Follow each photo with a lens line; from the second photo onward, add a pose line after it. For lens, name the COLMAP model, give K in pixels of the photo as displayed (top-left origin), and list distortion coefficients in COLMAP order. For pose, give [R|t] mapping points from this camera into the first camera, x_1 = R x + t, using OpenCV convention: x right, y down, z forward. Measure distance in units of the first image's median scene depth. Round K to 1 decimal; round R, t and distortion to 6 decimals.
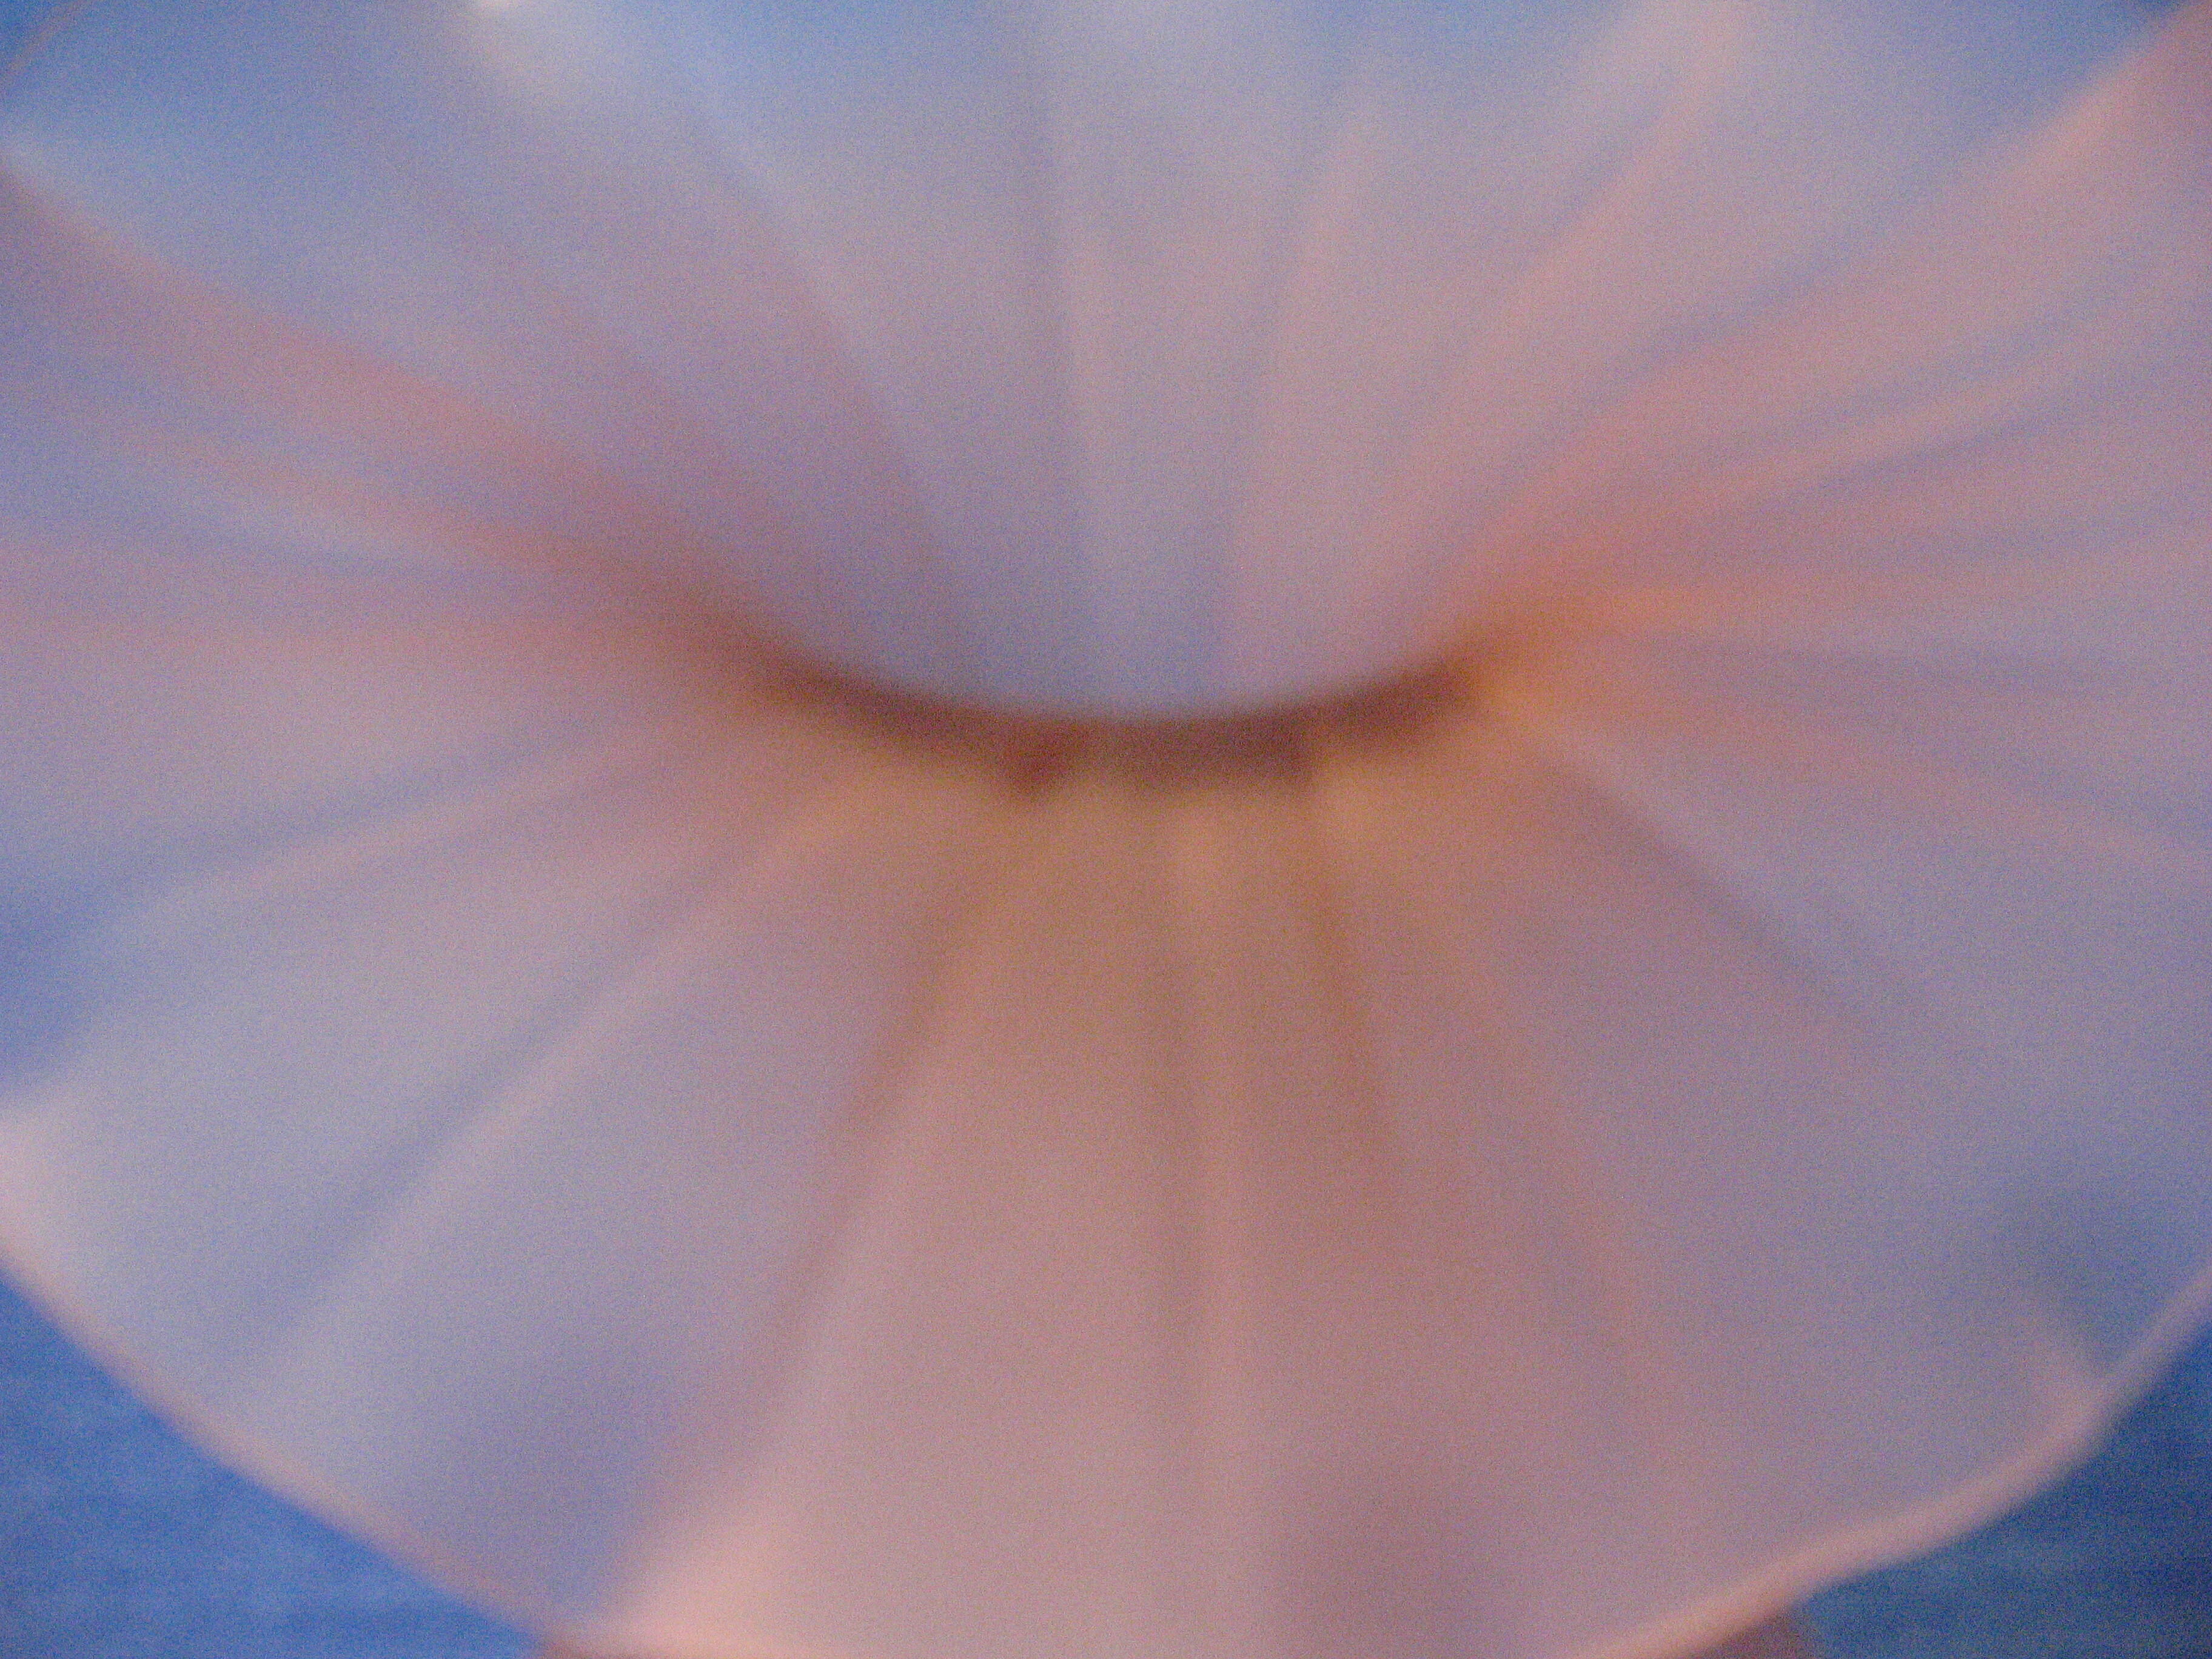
lens RADIAL K [[8668.7, 0, 1098.9], [0, 8668.7, 840.4], [0, 0, 1]] dist [0.234688, 0.000000]
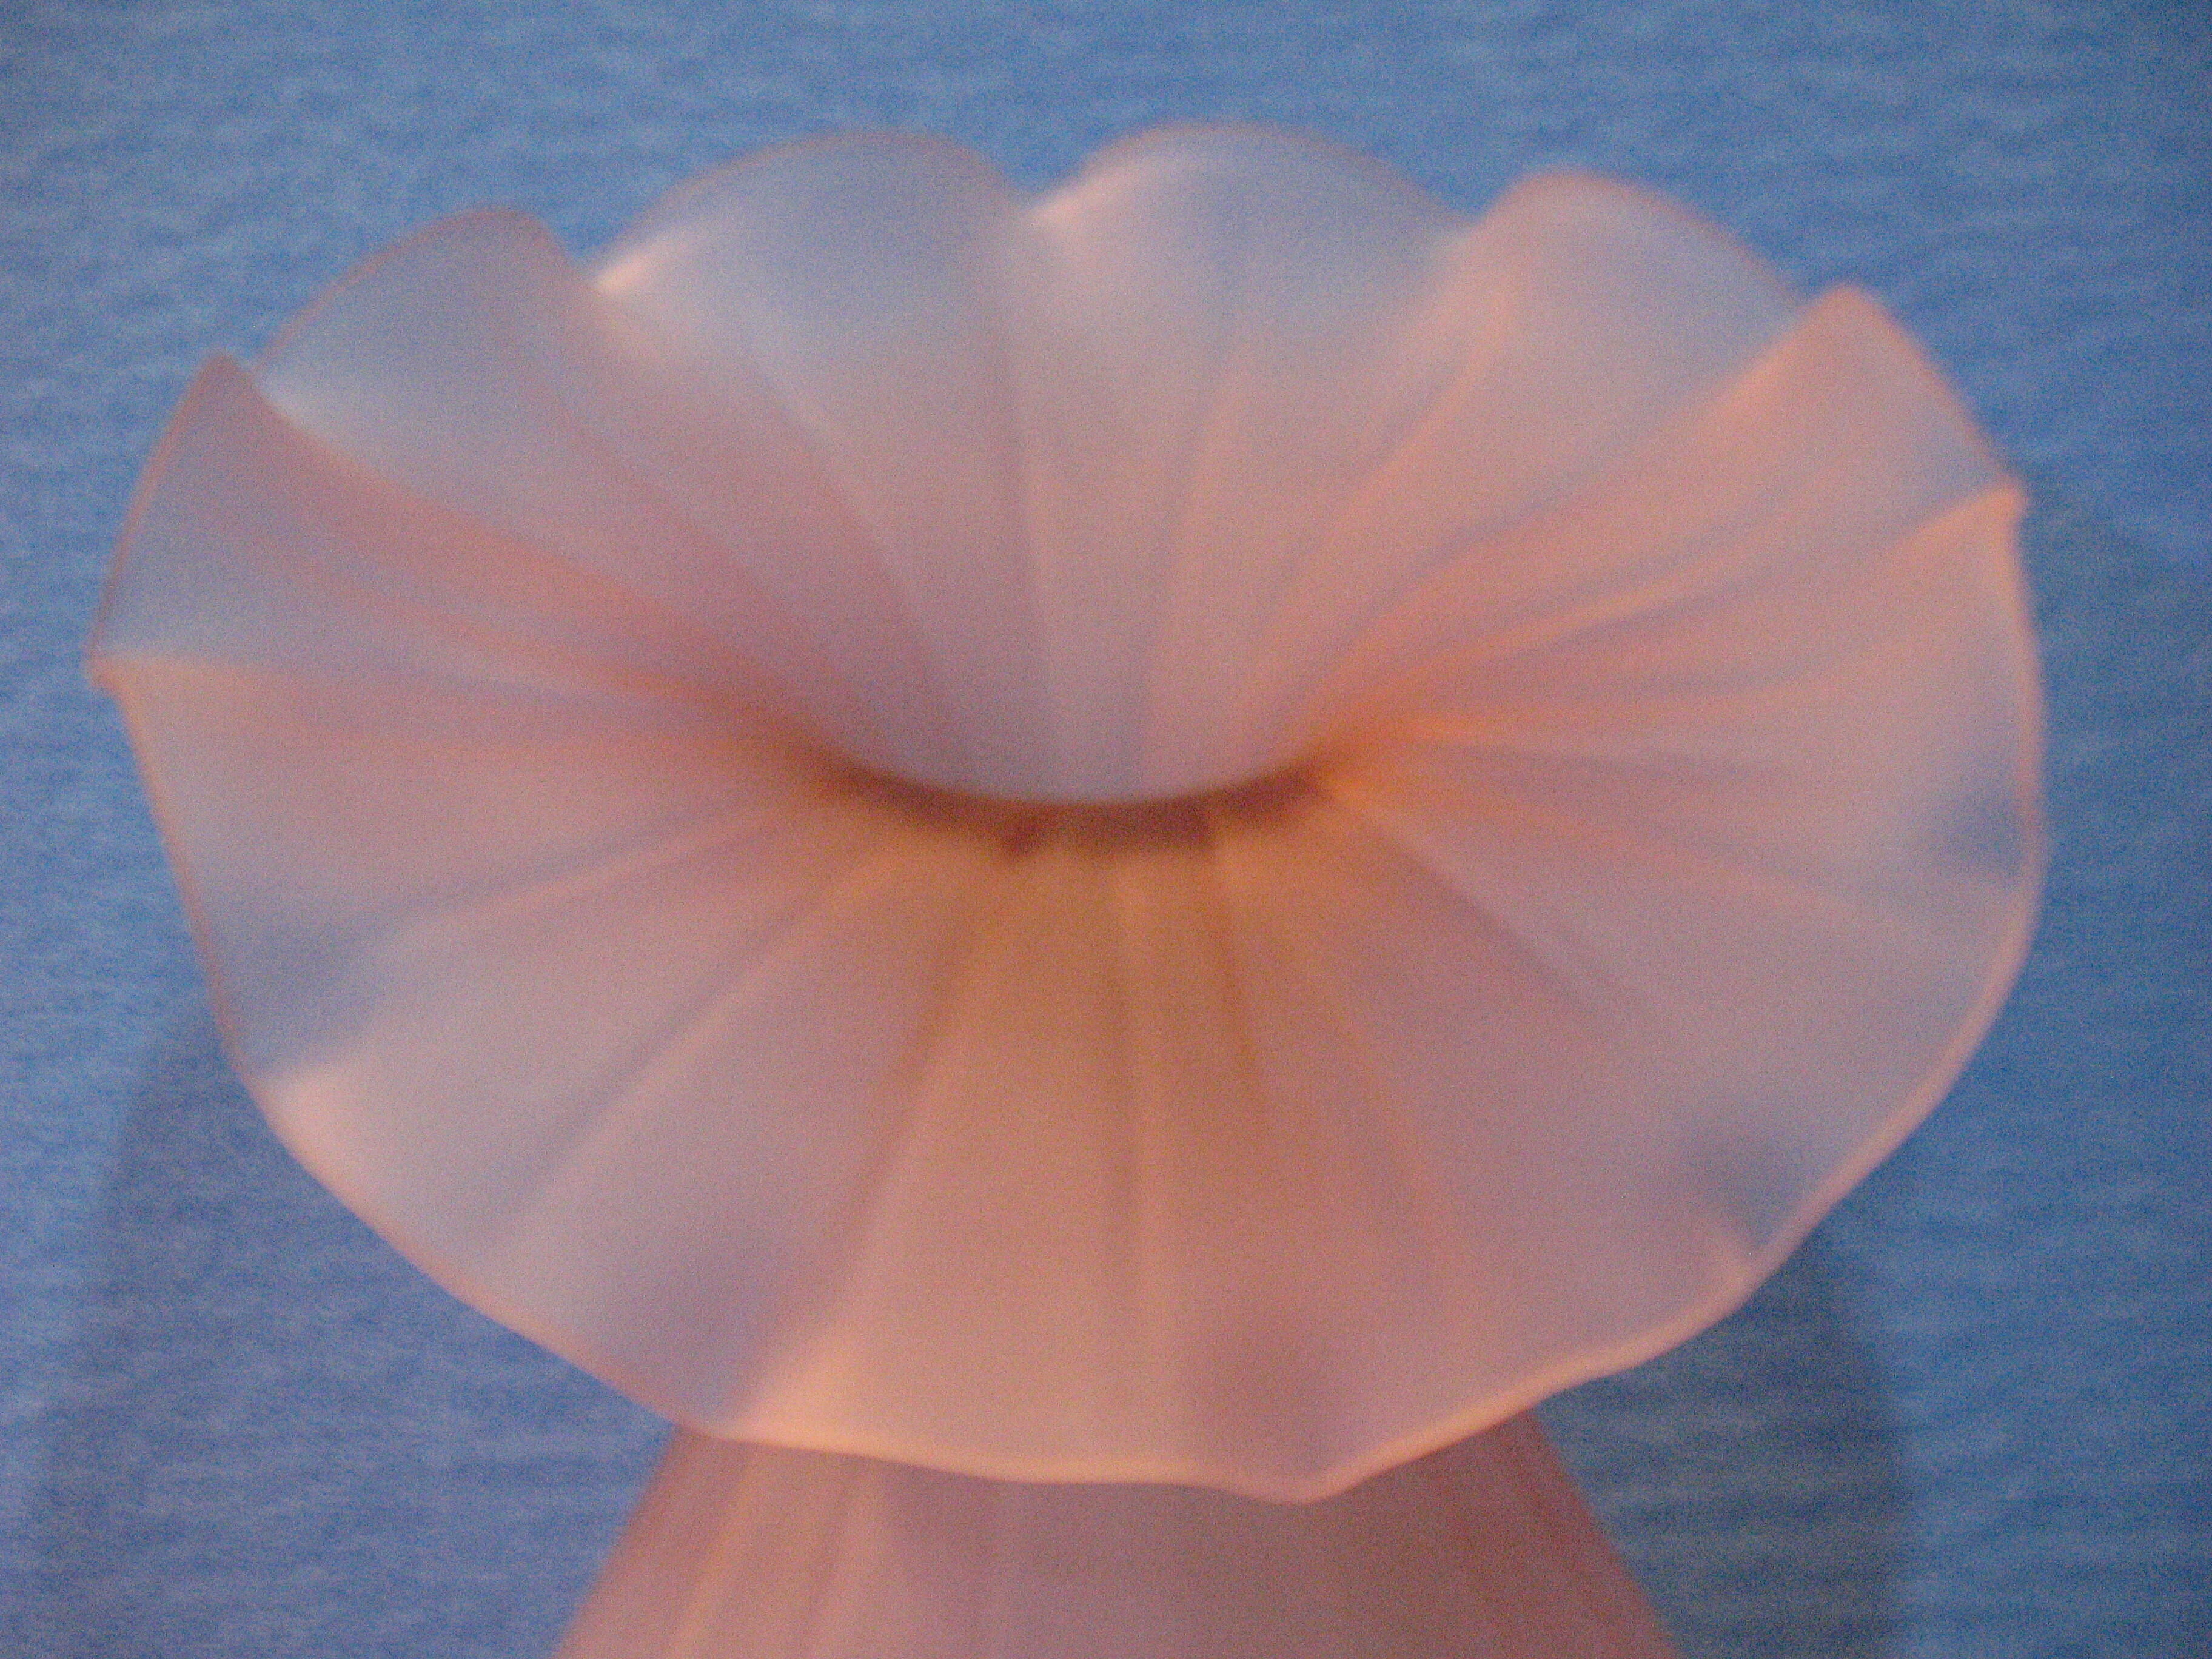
lens RADIAL K [[8668.7, 0, 1103.1], [0, 8668.7, 819.3], [0, 0, 1]] dist [0.234688, 0.000000]
pose [[0.999827, 0.000526, 0.018594, -0.020175], [-0.000256, 0.999894, -0.014547, 0.009494], [-0.018600, 0.014540, 0.999721, -0.445871]]
